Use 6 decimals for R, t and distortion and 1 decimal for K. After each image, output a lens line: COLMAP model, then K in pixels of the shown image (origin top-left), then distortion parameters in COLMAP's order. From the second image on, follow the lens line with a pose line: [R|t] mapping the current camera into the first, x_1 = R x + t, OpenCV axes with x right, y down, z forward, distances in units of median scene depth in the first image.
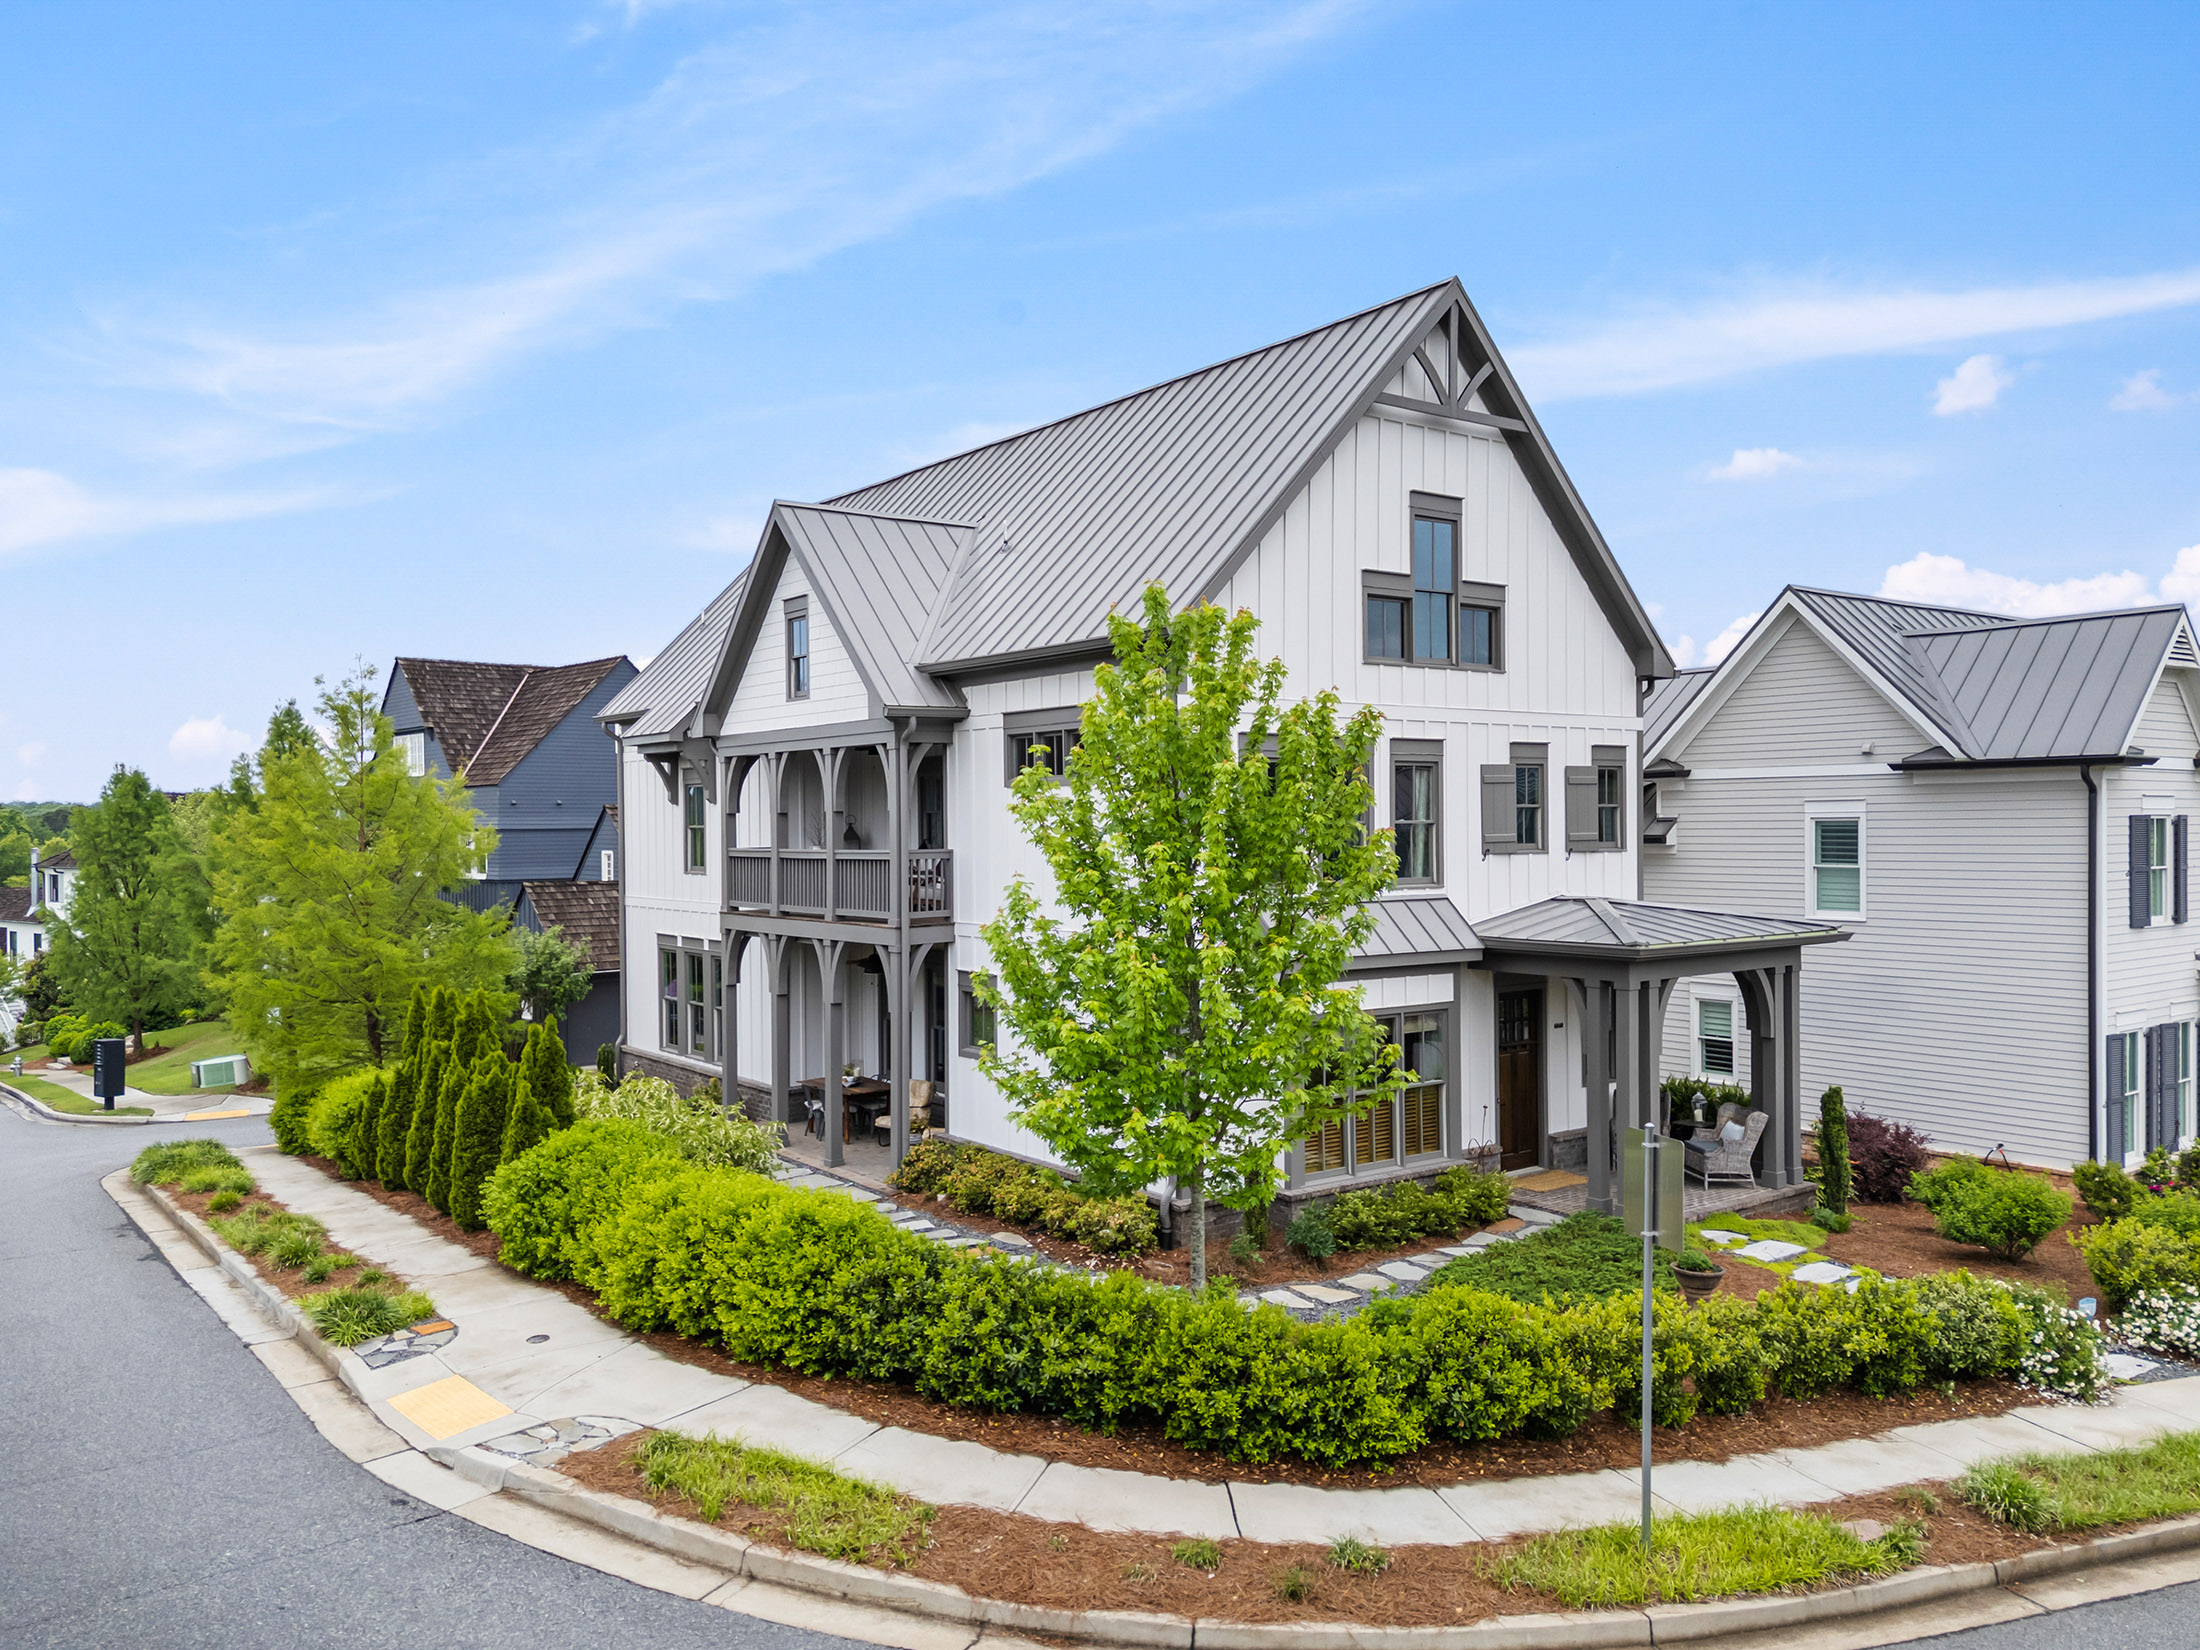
lens RADIAL K [[1626.2, 0, 1100.7], [0, 1626.2, 849.4], [0, 0, 1]] dist [0.068039, -0.048066]
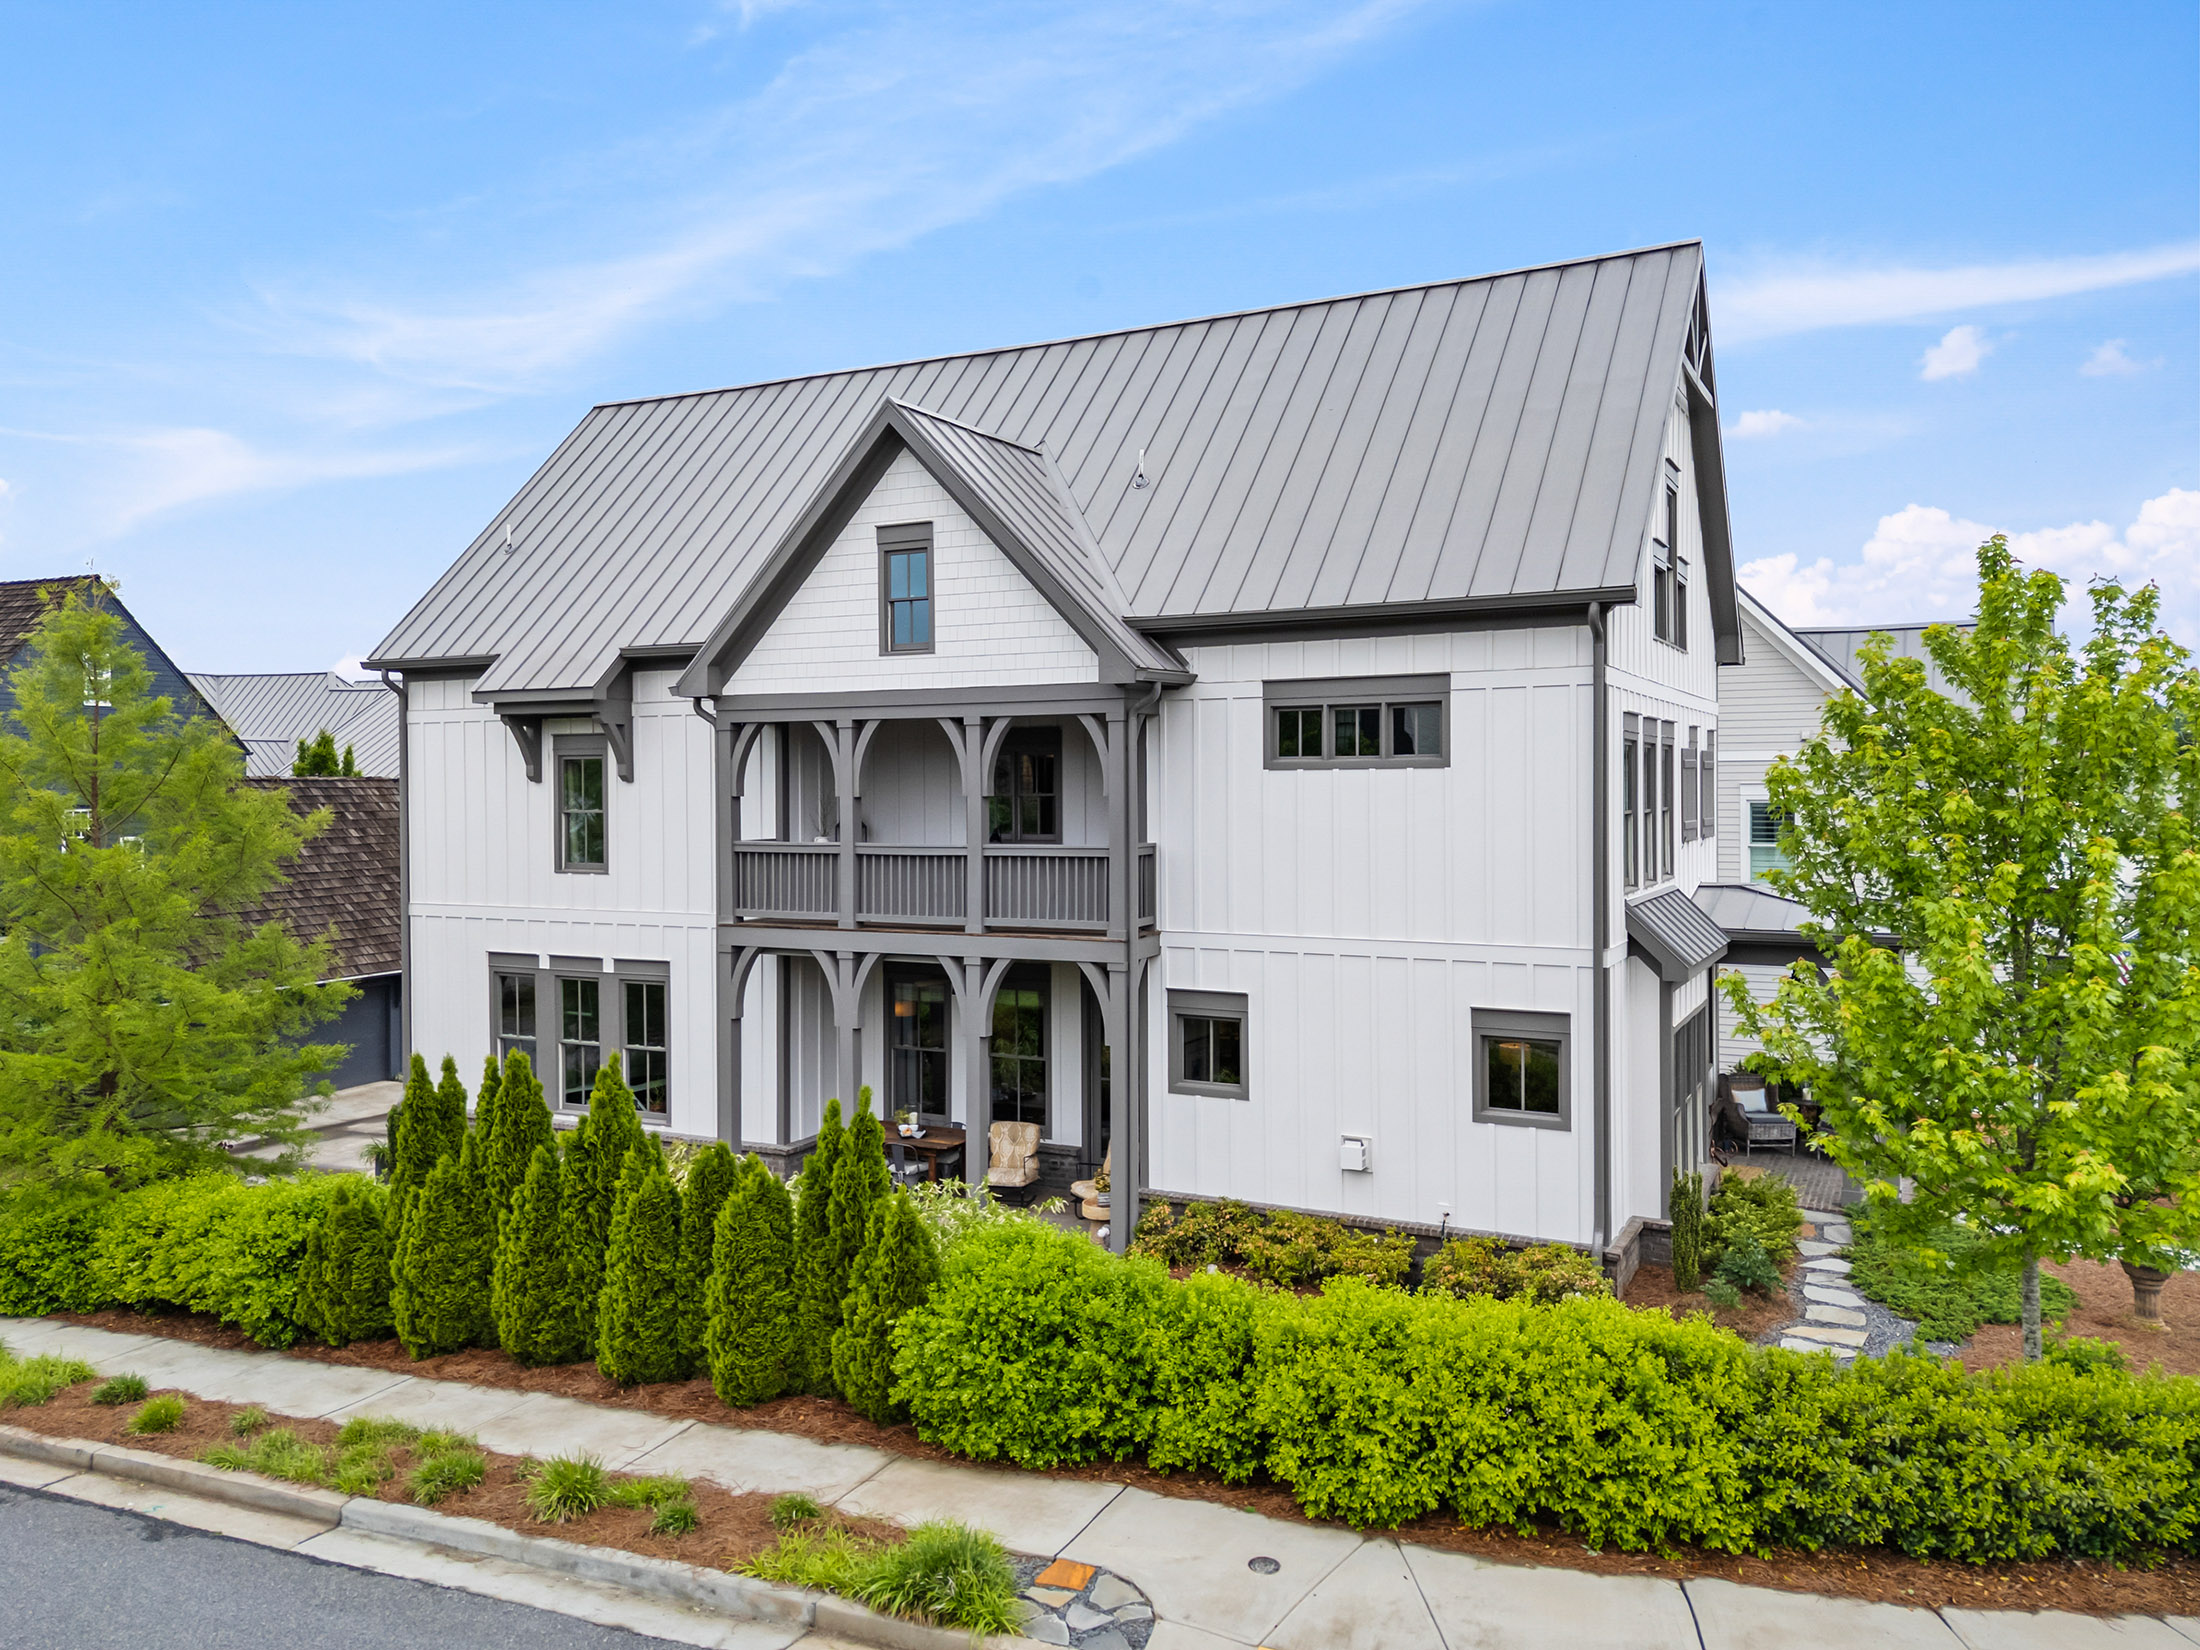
lens RADIAL K [[1613.9, 0, 1097.1], [0, 1613.9, 828.7], [0, 0, 1]] dist [0.069827, -0.055590]
pose [[0.900701, -0.008762, 0.434351, -0.502380], [0.005858, 0.999951, 0.008023, -0.015042], [-0.434400, -0.004682, 0.900708, 0.291053]]
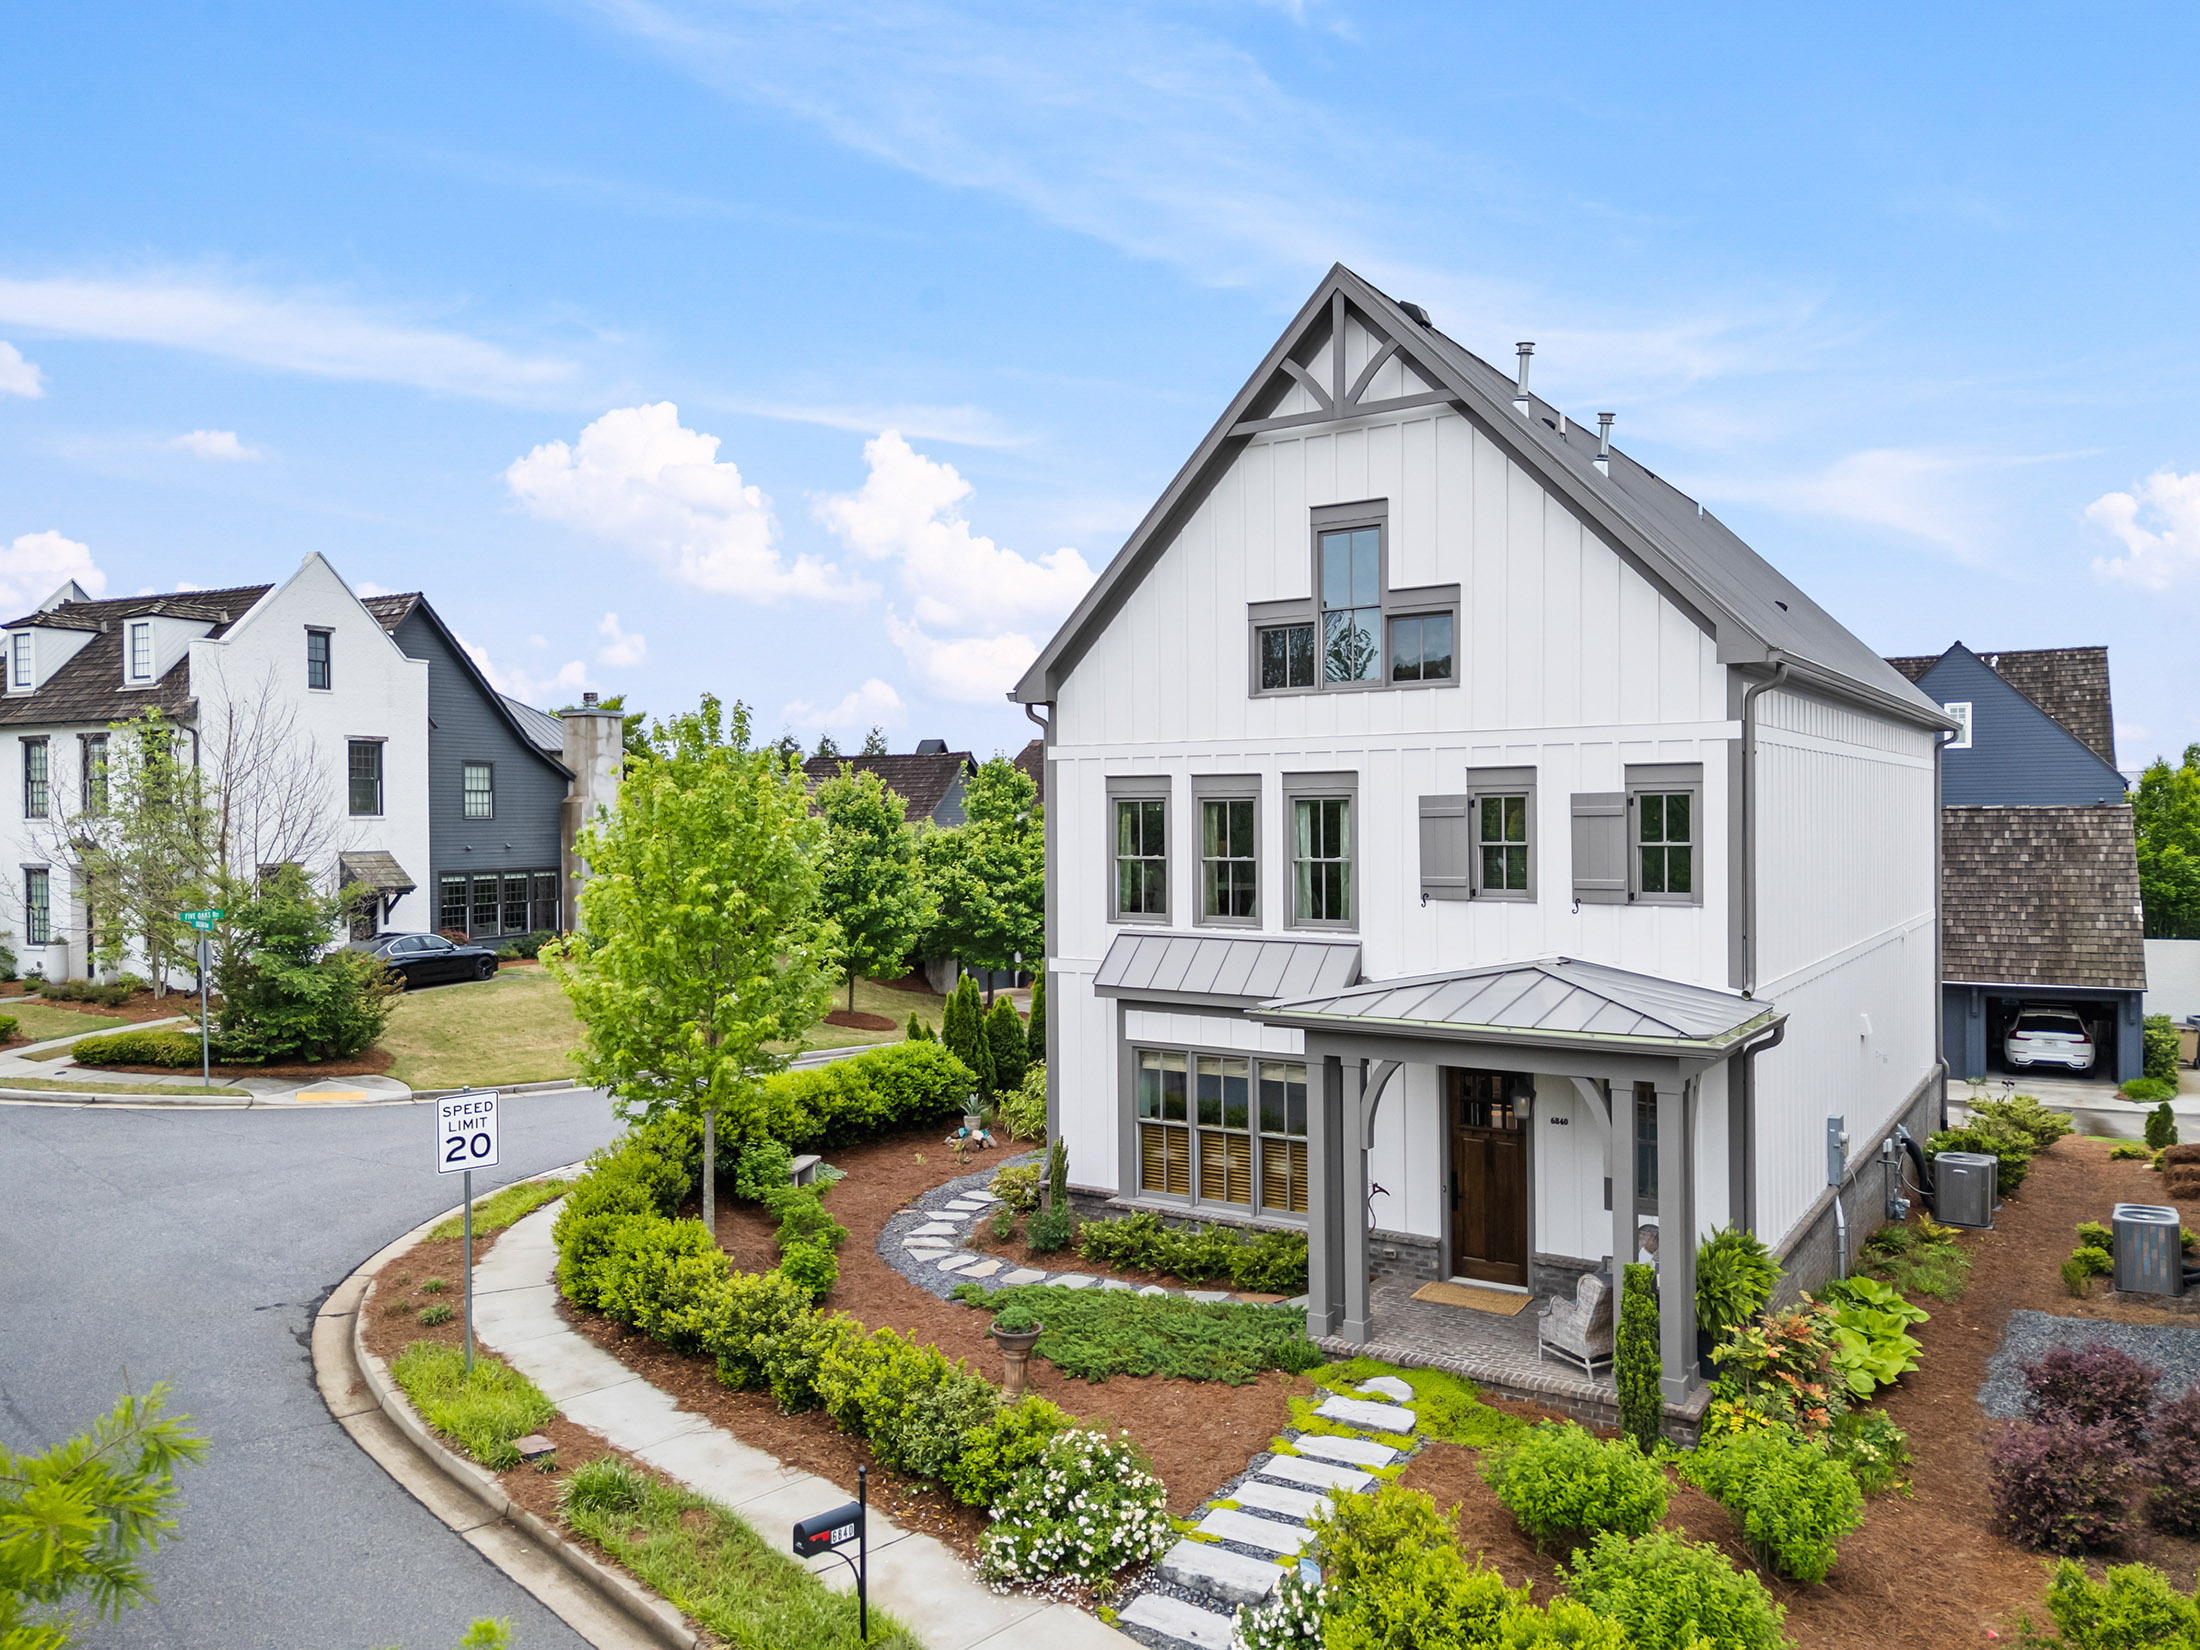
lens RADIAL K [[1621.4, 0, 1094.5], [0, 1621.4, 815.5], [0, 0, 1]] dist [0.068725, -0.051212]
pose [[0.343205, 0.005425, -0.939245, 1.006051], [-0.012139, 0.999925, 0.001340, -0.041039], [0.939182, 0.010942, 0.343245, 0.548399]]
